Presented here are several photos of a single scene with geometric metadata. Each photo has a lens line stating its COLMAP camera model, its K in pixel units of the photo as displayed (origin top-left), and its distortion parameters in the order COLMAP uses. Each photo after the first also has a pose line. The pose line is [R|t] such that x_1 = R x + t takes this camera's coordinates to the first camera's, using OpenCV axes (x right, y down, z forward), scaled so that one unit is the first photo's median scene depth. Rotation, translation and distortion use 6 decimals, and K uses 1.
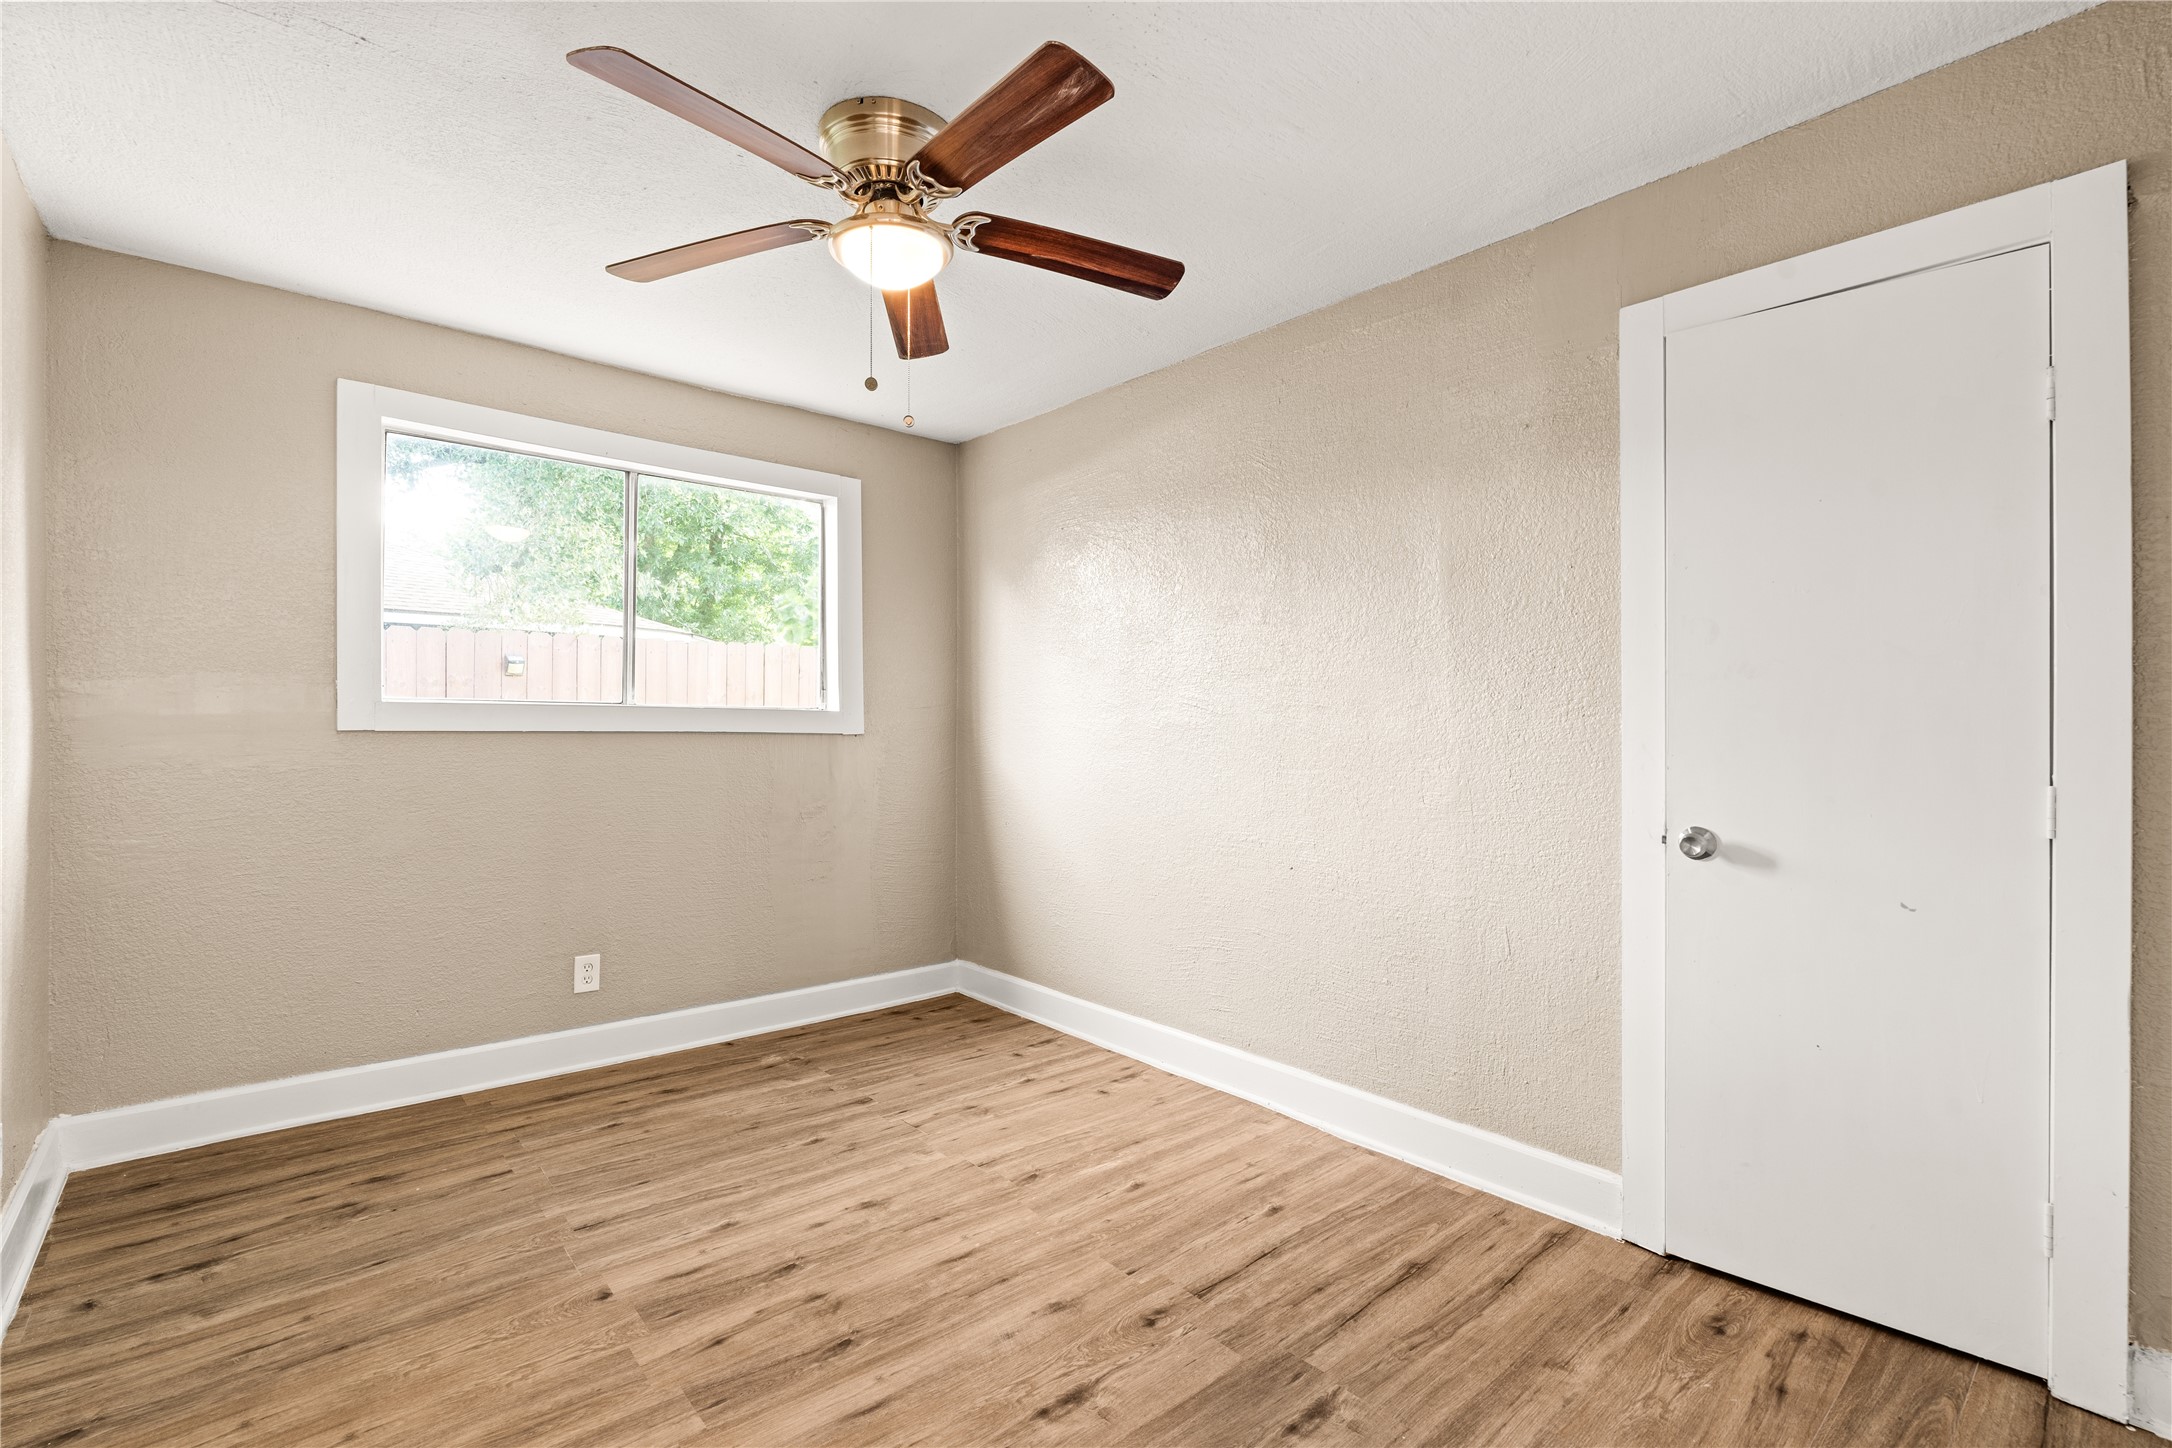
lens RADIAL K [[984.4, 0, 1086.0], [0, 984.4, 724.0], [0, 0, 1]] dist [-0.006760, 0.000541]
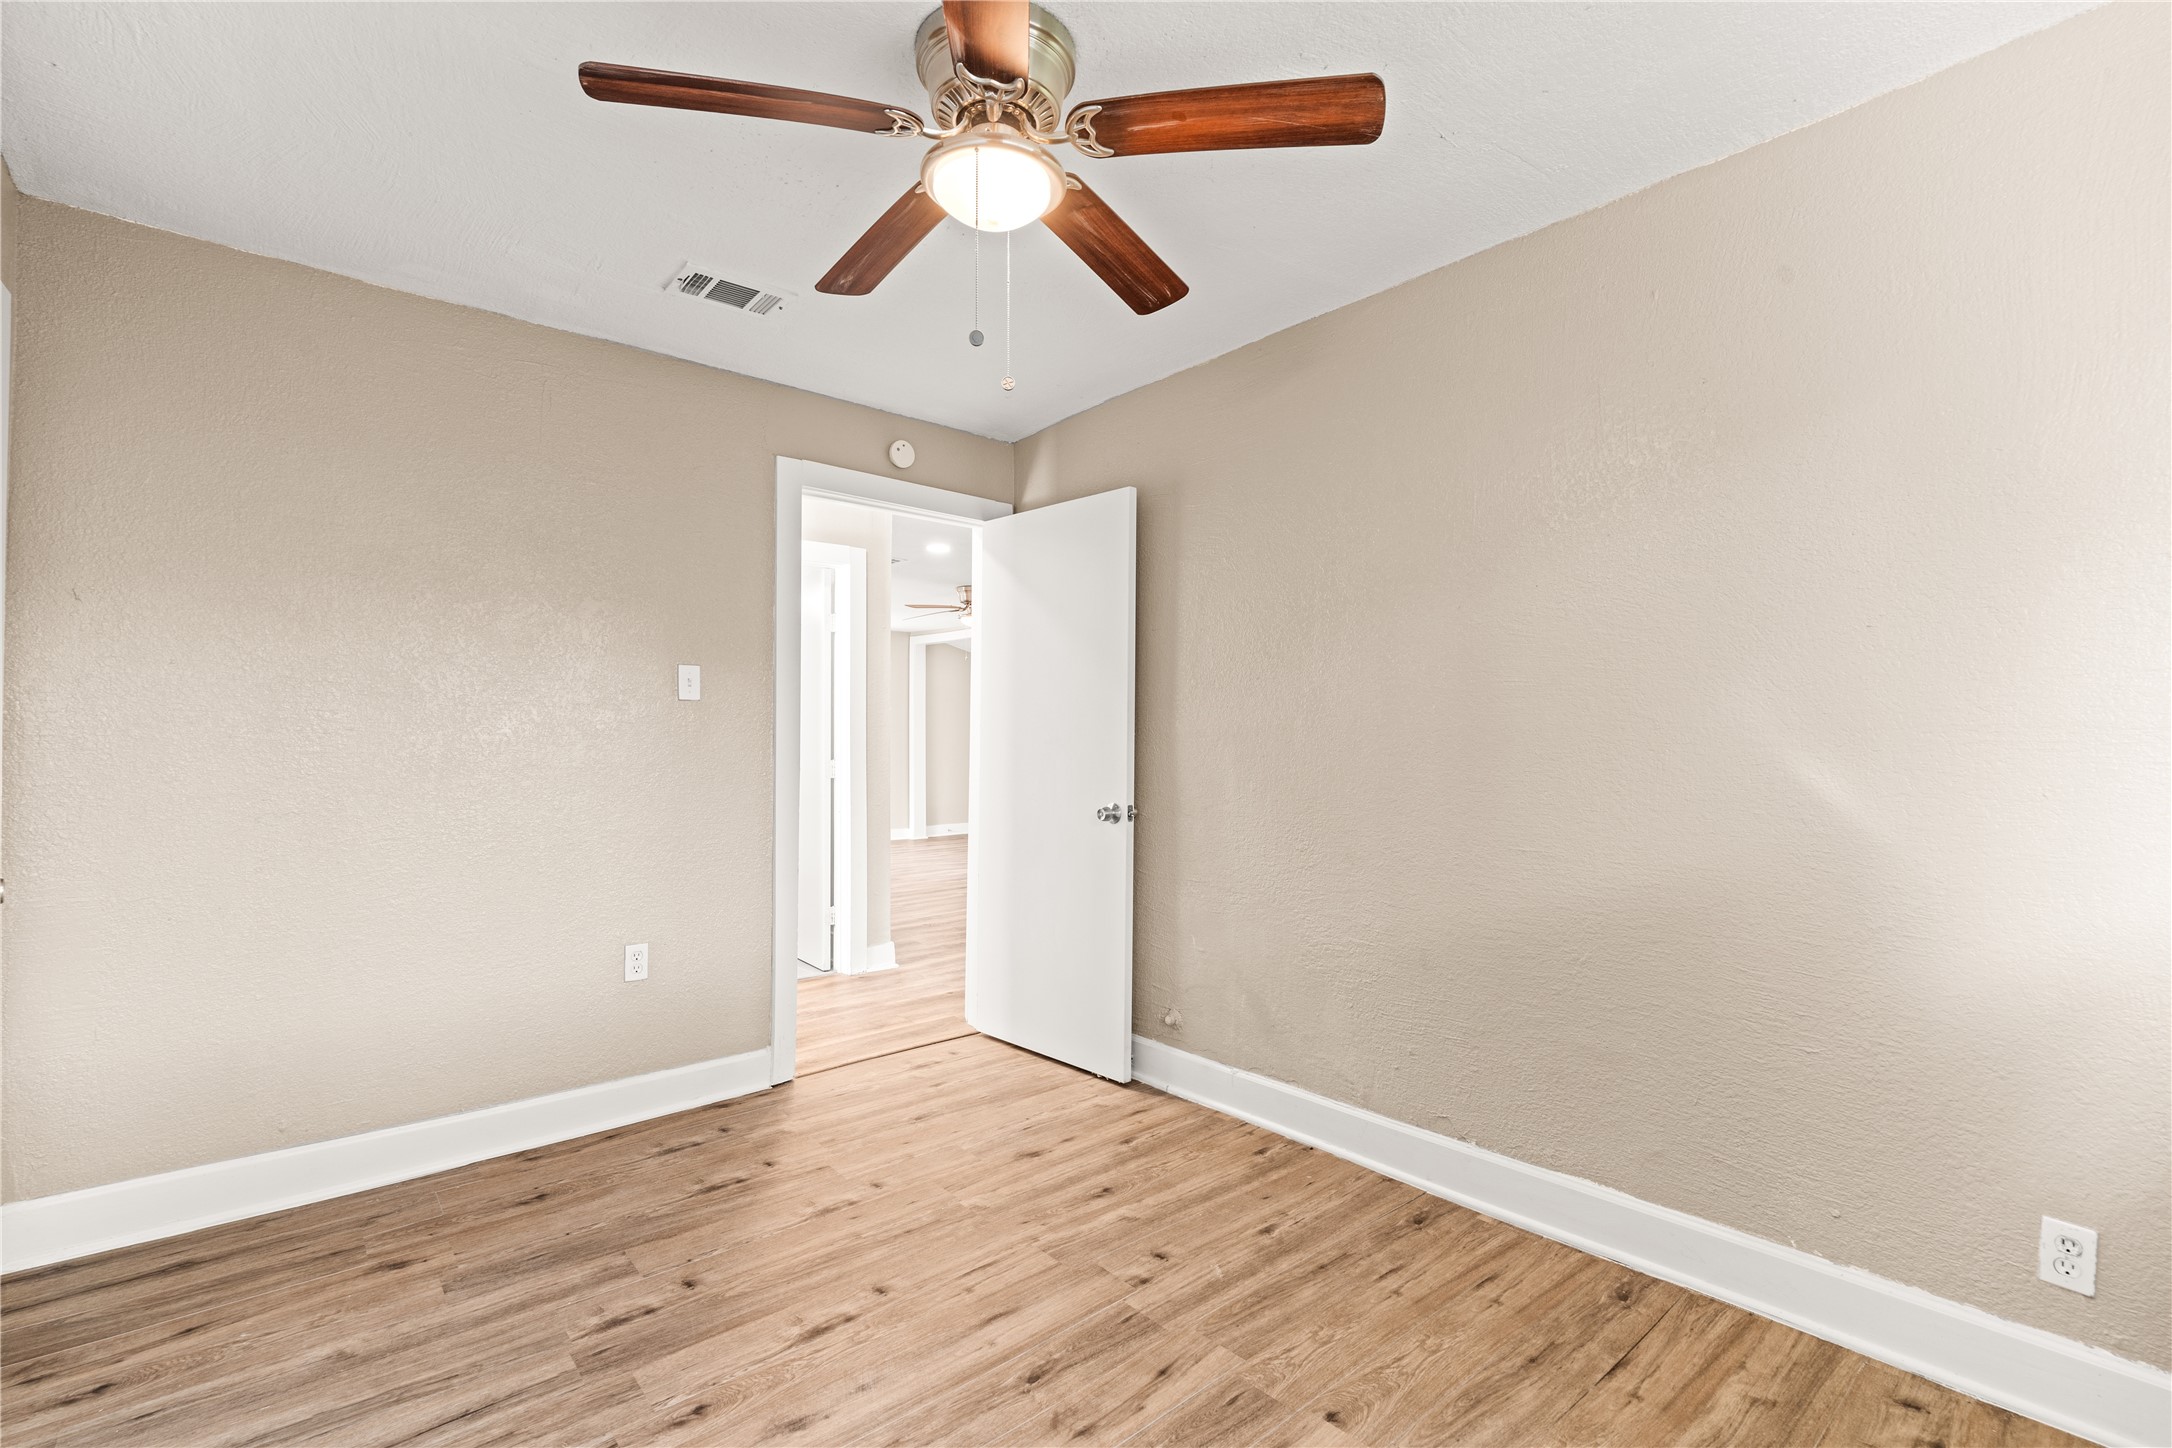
lens RADIAL K [[984.4, 0, 1086.0], [0, 984.4, 724.0], [0, 0, 1]] dist [-0.006760, 0.000541]
pose [[-0.999964, -0.000702, 0.008506, -0.311181], [-0.000749, 0.999984, -0.005544, -0.008617], [-0.008502, -0.005550, -0.999948, 2.009708]]
